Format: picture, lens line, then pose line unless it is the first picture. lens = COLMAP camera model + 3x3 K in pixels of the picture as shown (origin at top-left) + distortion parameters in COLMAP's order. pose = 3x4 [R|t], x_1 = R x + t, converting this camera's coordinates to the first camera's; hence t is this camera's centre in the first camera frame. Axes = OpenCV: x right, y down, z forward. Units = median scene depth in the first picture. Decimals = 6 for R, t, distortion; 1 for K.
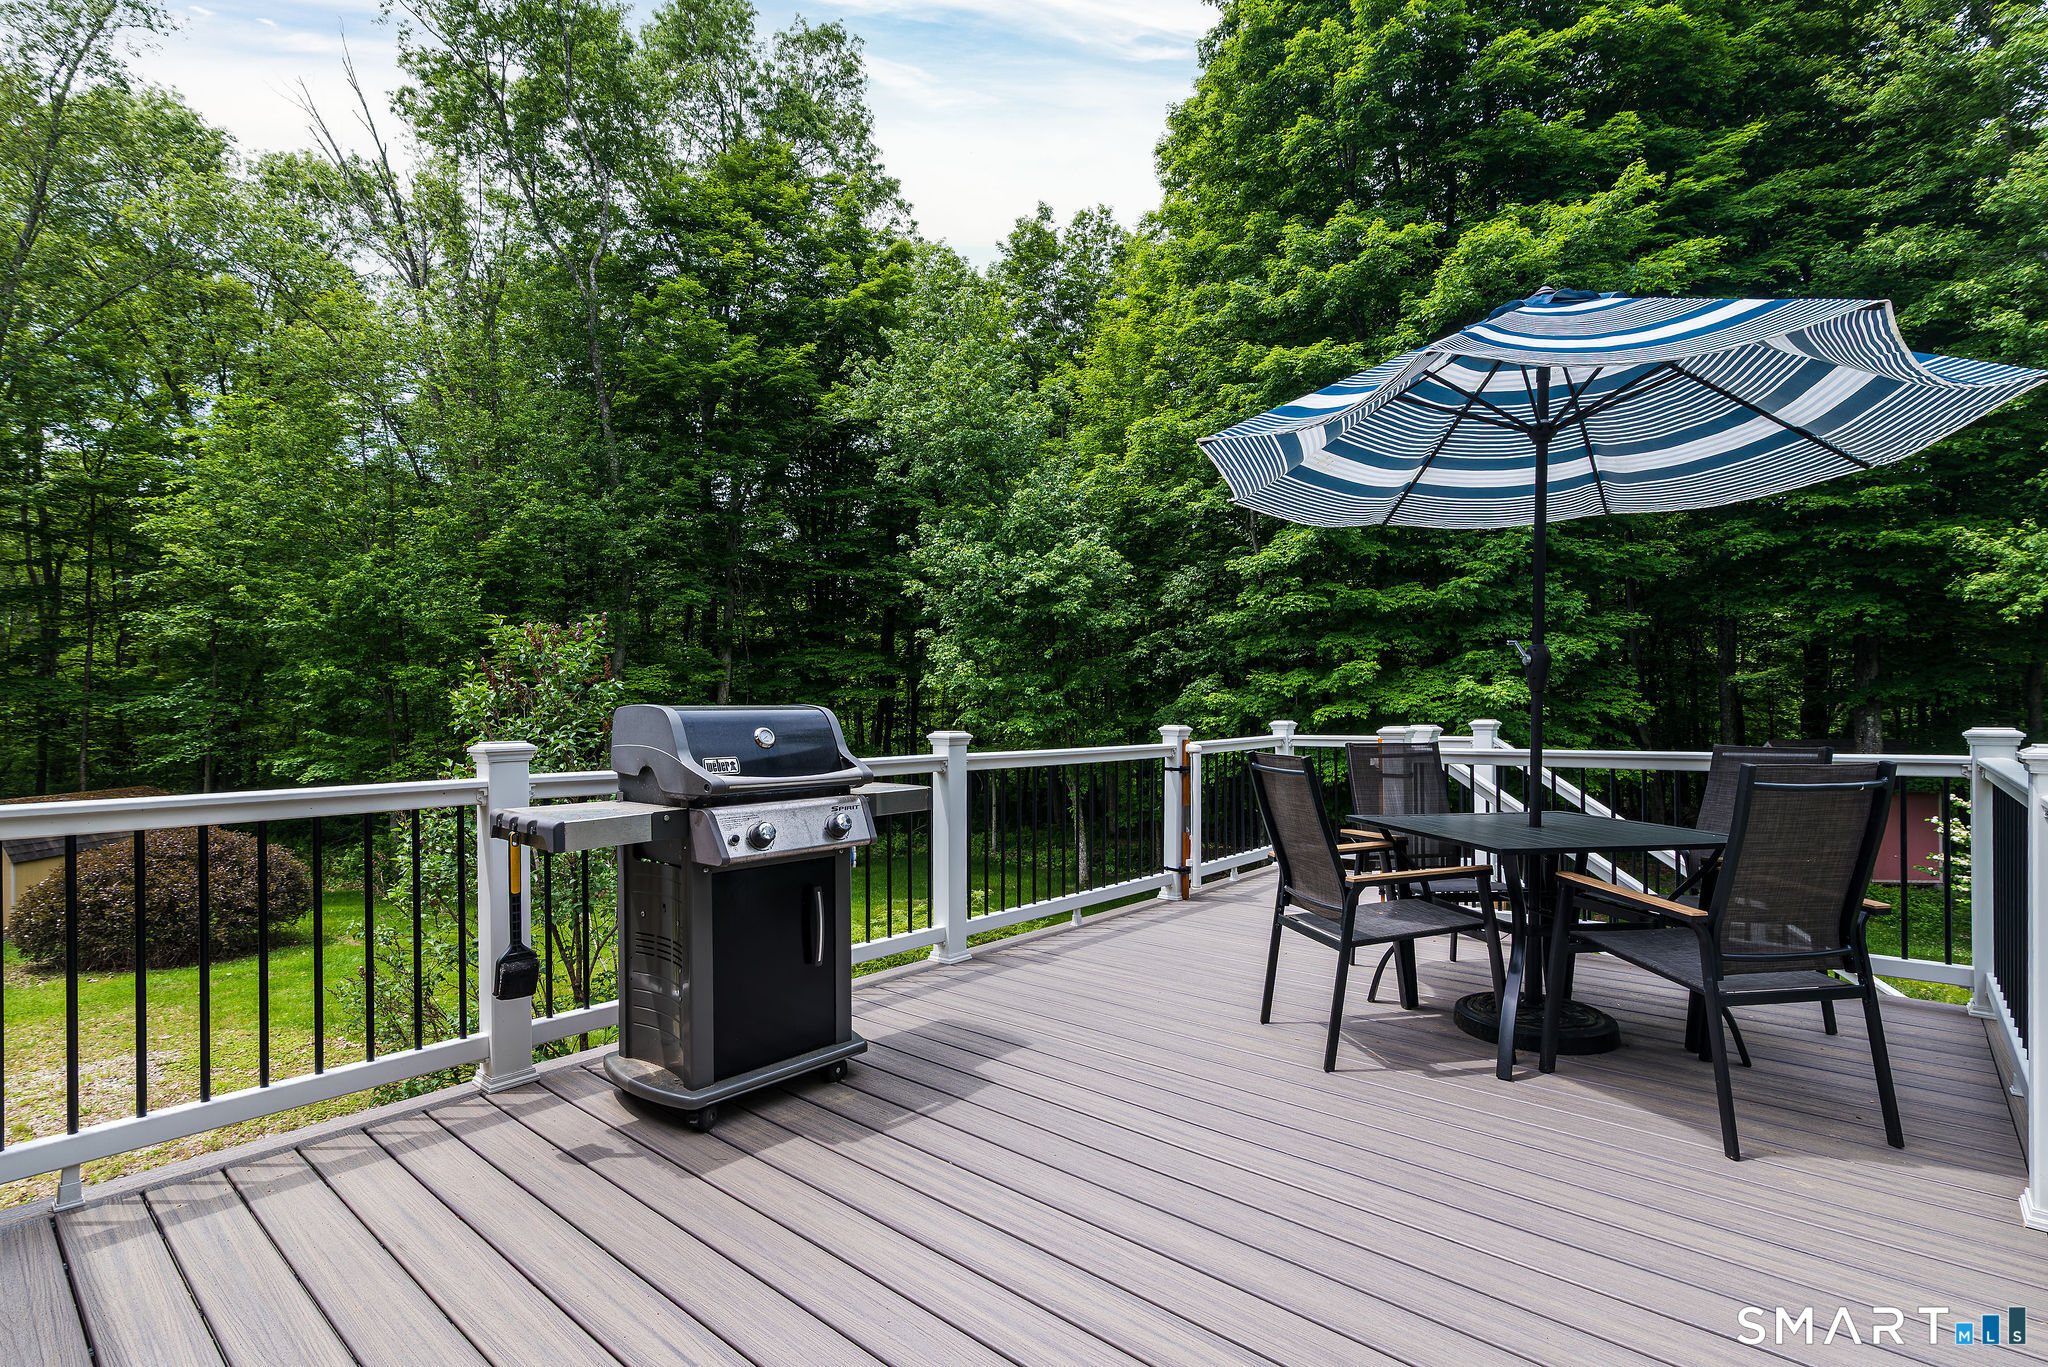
lens RADIAL K [[978.9, 0, 1024.0], [0, 978.9, 683.5], [0, 0, 1]] dist [0.023906, -0.008662]
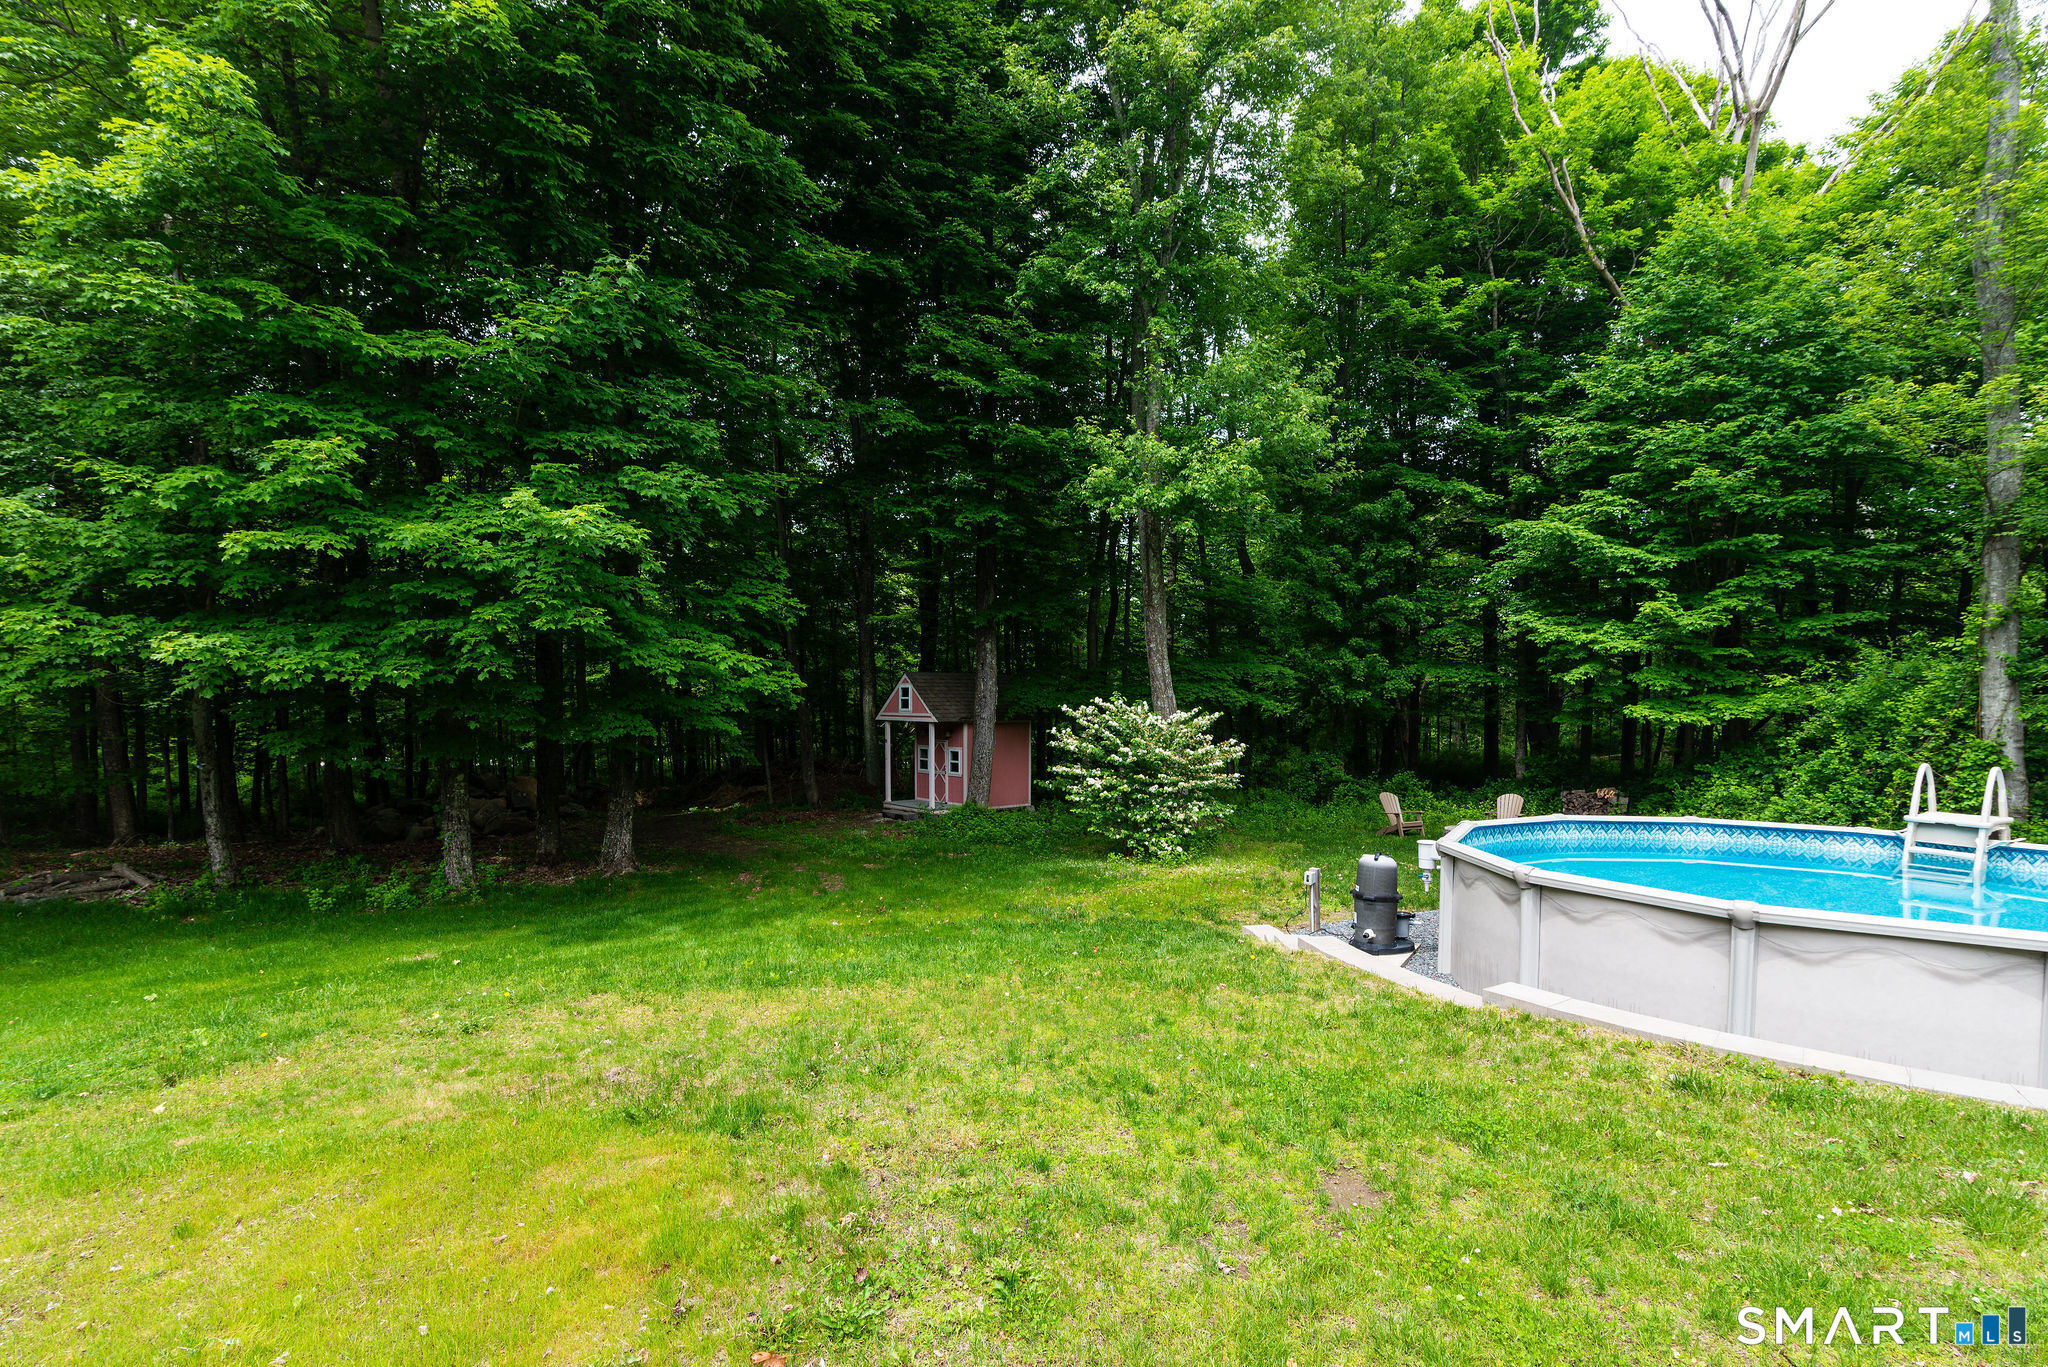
lens RADIAL K [[955.9, 0, 1020.9], [0, 955.9, 770.8], [0, 0, 1]] dist [0.040782, -0.000060]
pose [[0.707964, -0.041813, 0.705010, 0.220867], [-0.025825, 0.996046, 0.085006, 0.093053], [-0.705776, -0.078388, 0.704085, 0.336431]]
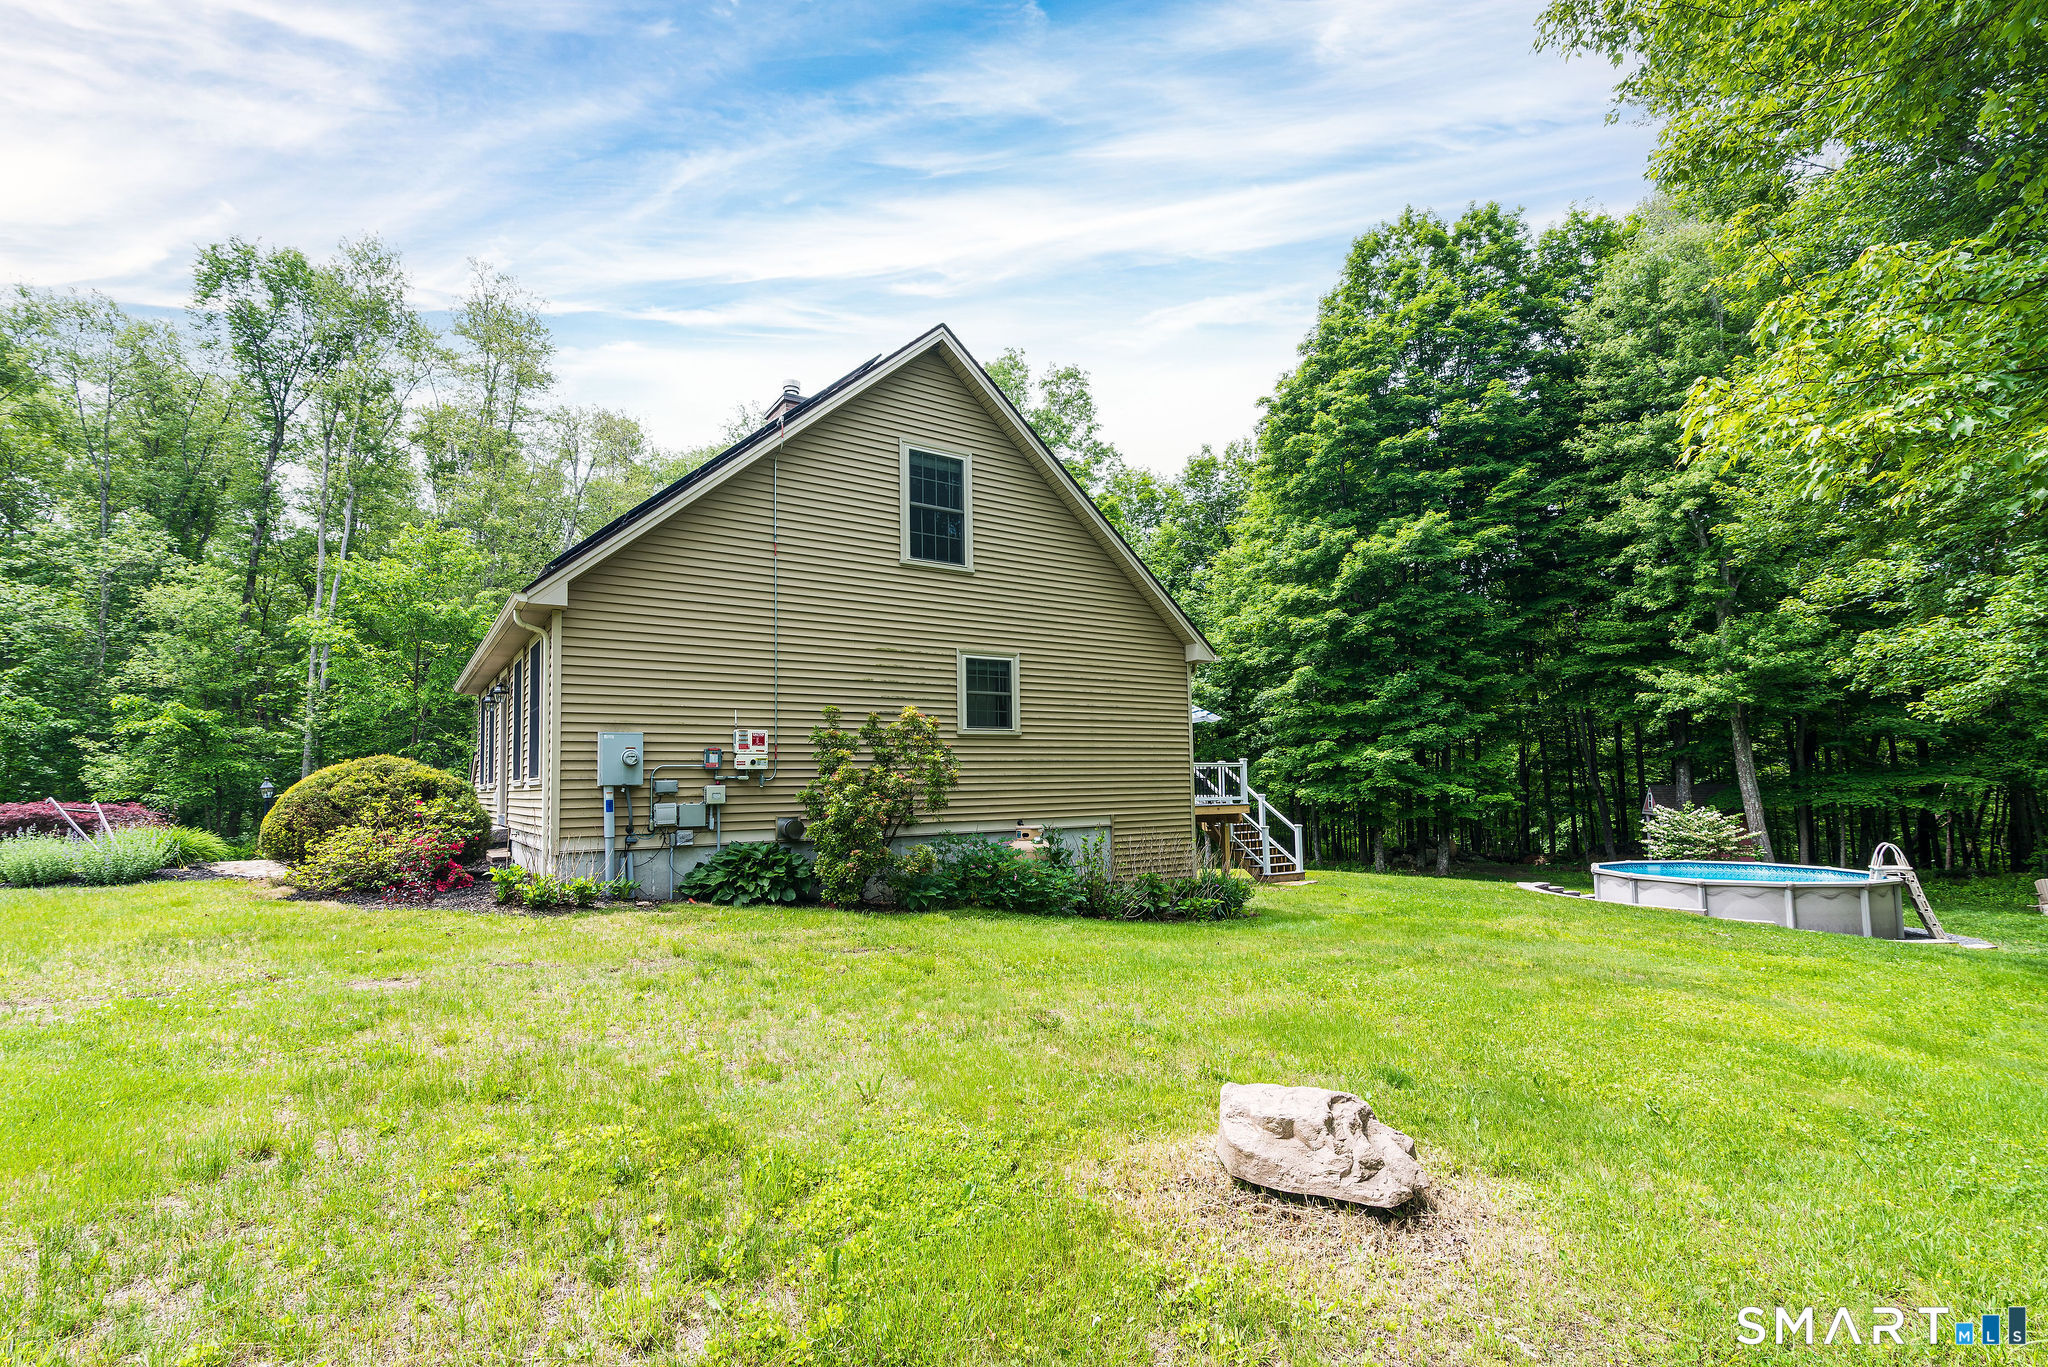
lens RADIAL K [[978.9, 0, 1024.0], [0, 978.9, 683.5], [0, 0, 1]] dist [0.023906, -0.008662]
pose [[0.966921, -0.028853, -0.253439, 0.243742], [0.011724, 0.997559, -0.068838, -0.008901], [0.254806, 0.063589, 0.964899, -1.079479]]
